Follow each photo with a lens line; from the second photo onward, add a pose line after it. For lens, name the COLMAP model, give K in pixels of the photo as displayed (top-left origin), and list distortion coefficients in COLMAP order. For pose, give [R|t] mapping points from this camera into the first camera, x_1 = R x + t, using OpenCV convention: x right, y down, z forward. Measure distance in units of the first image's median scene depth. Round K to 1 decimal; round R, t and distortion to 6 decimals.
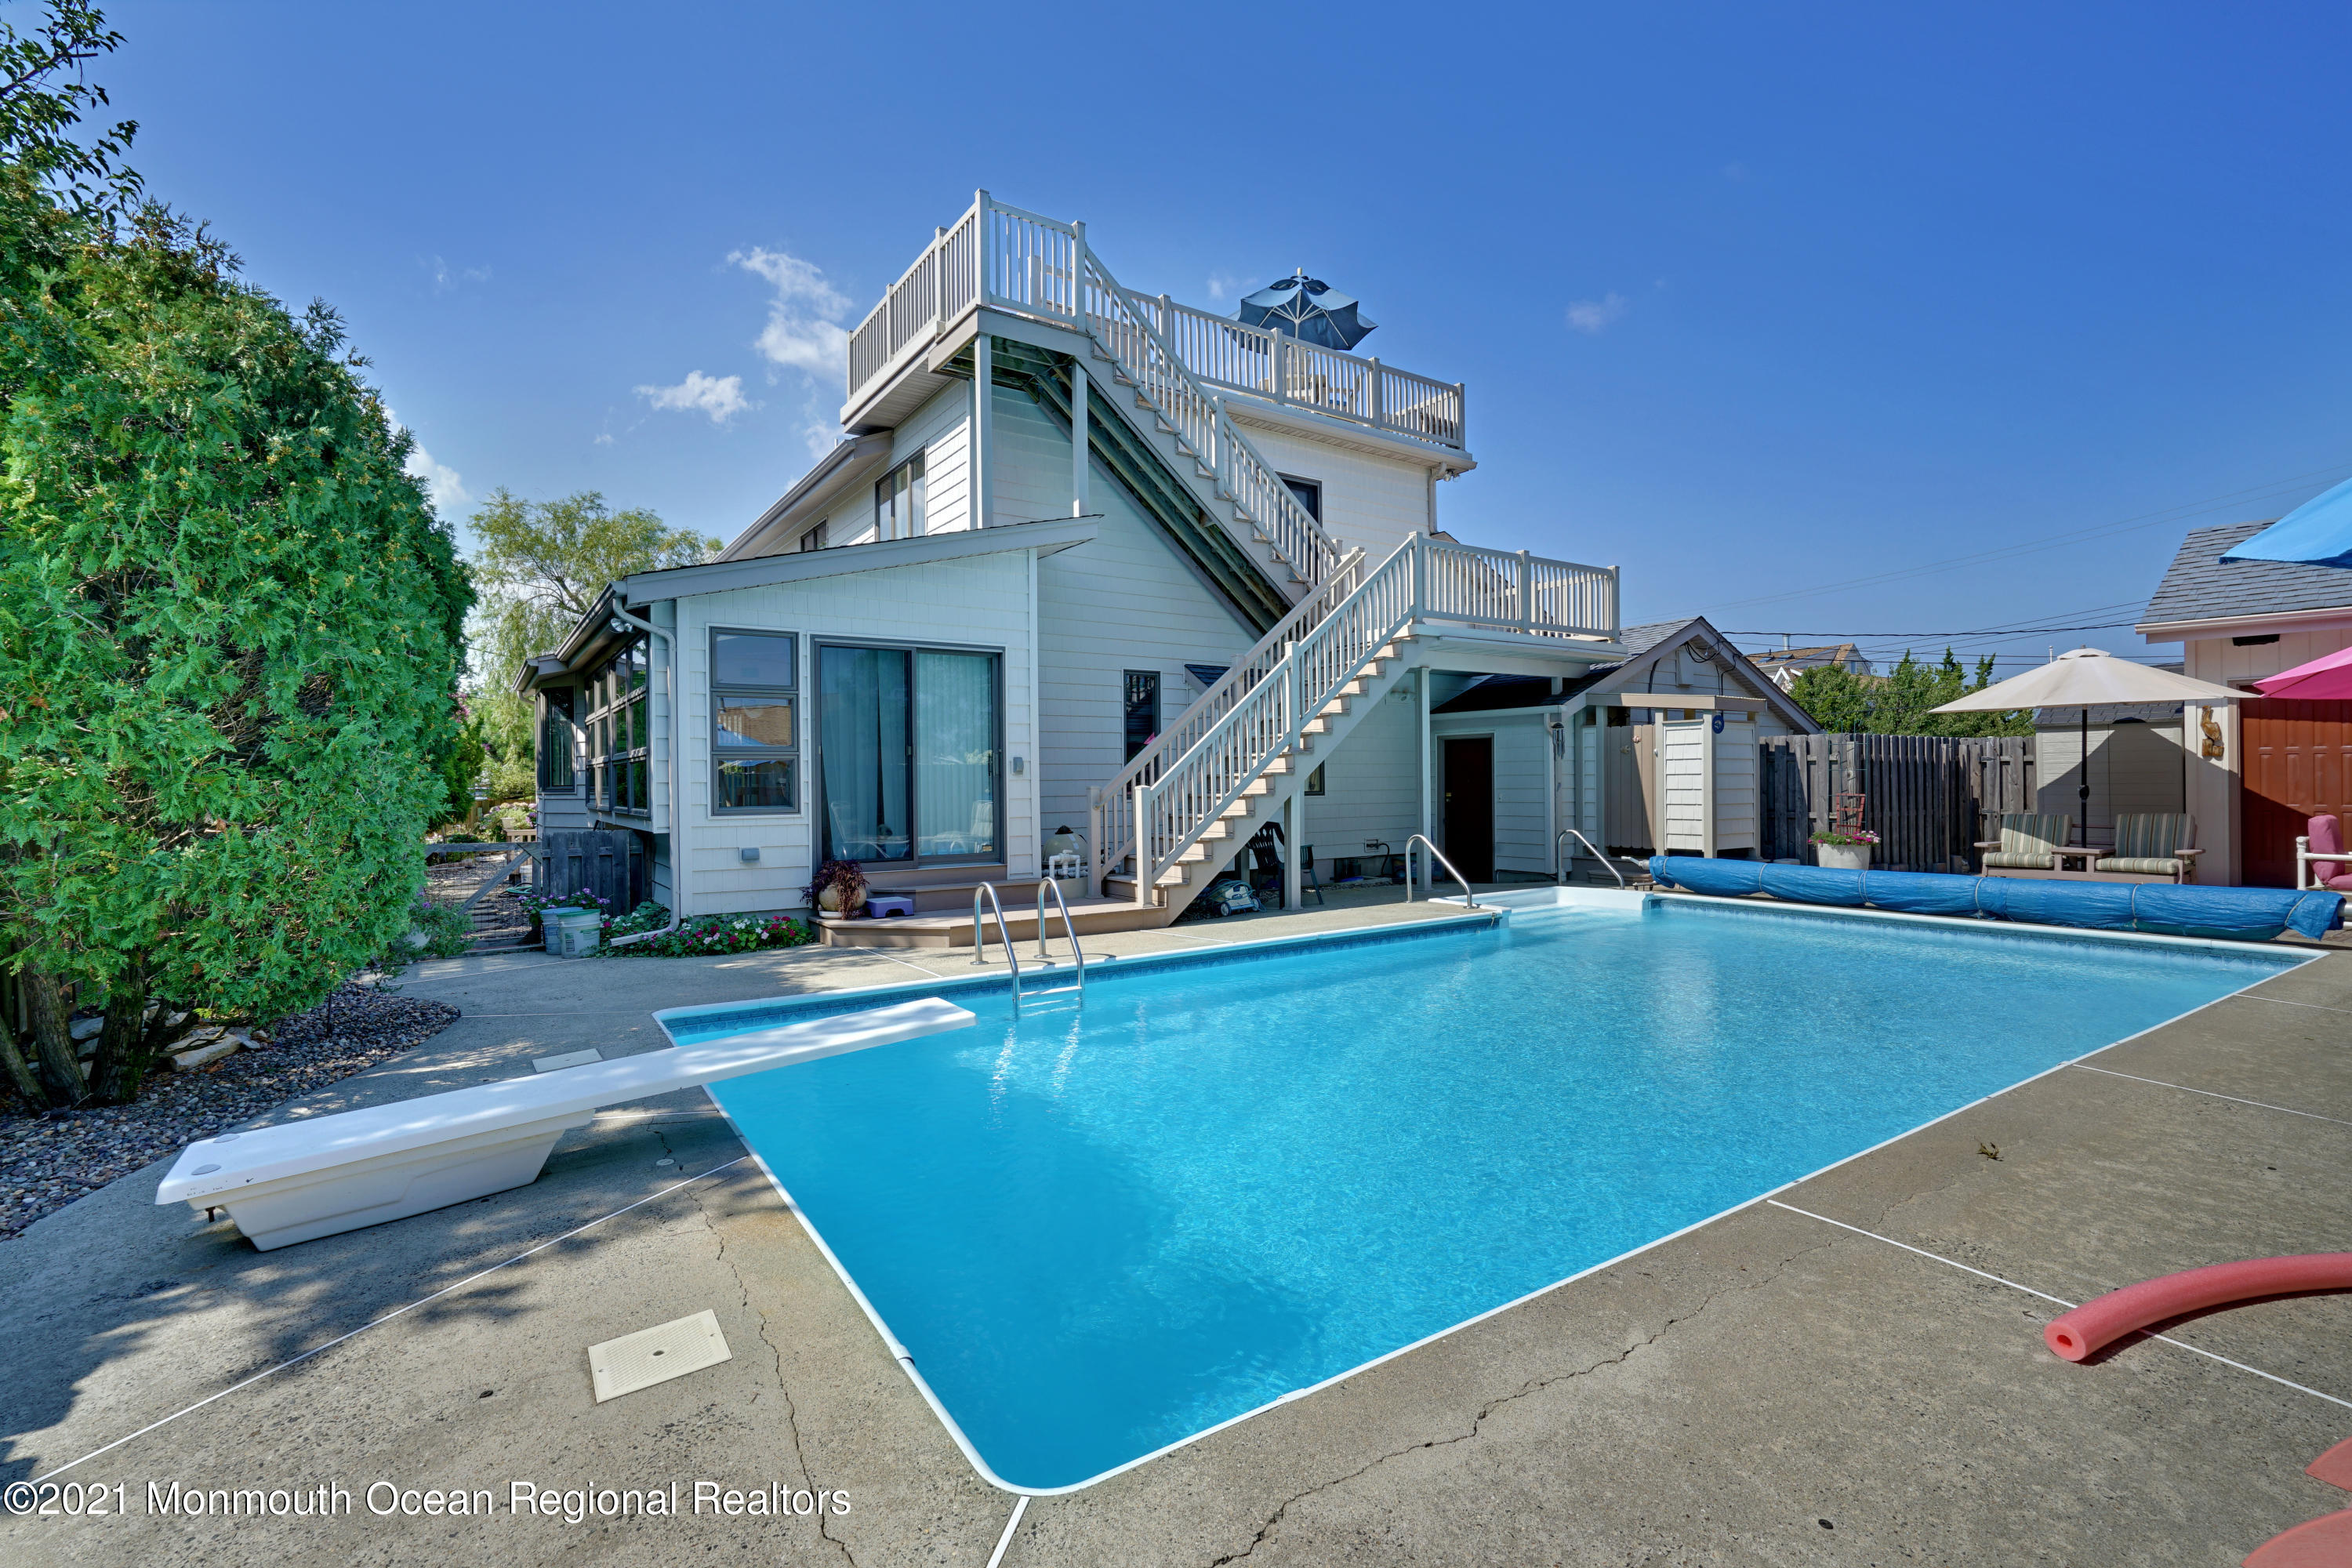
lens RADIAL K [[1052.9, 0, 1181.4], [0, 1052.9, 776.1], [0, 0, 1]] dist [-0.004022, 0.000913]
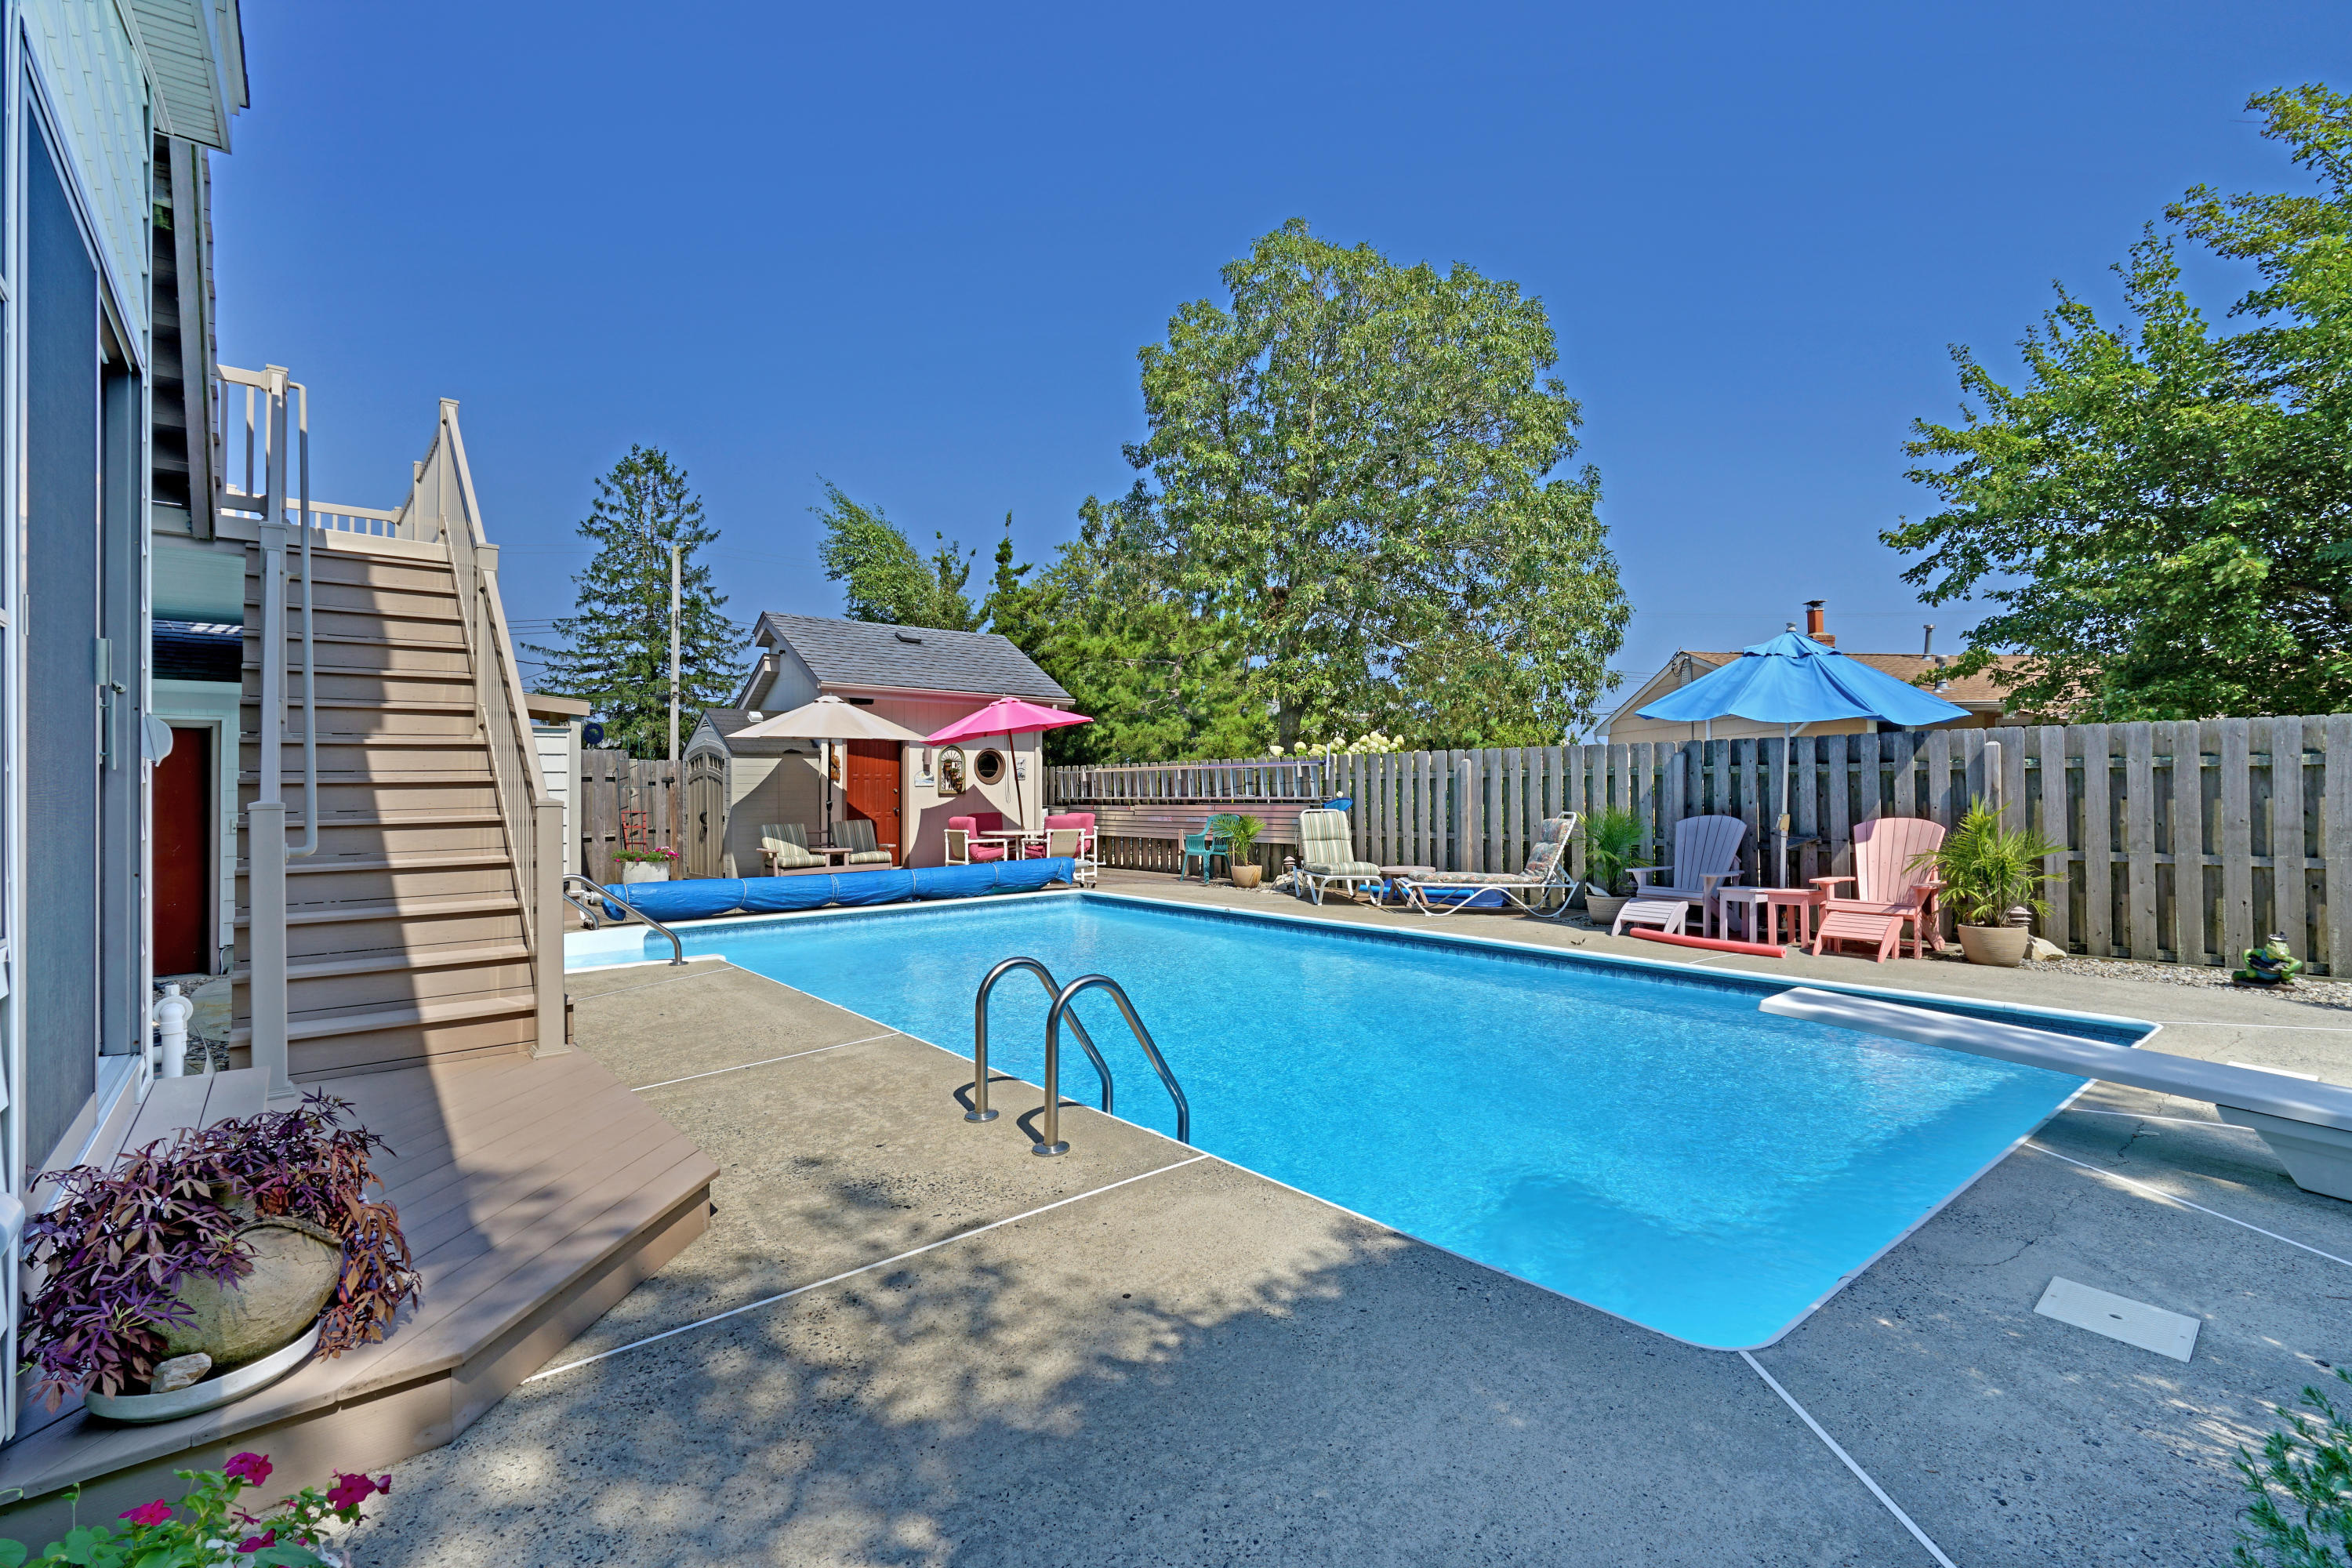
lens RADIAL K [[1052.9, 0, 1181.4], [0, 1052.9, 776.1], [0, 0, 1]] dist [-0.004022, 0.000913]
pose [[-0.117406, 0.021364, 0.992854, -0.533407], [0.010020, 0.999743, -0.020328, 0.011088], [-0.993033, 0.007561, -0.117590, 0.780098]]
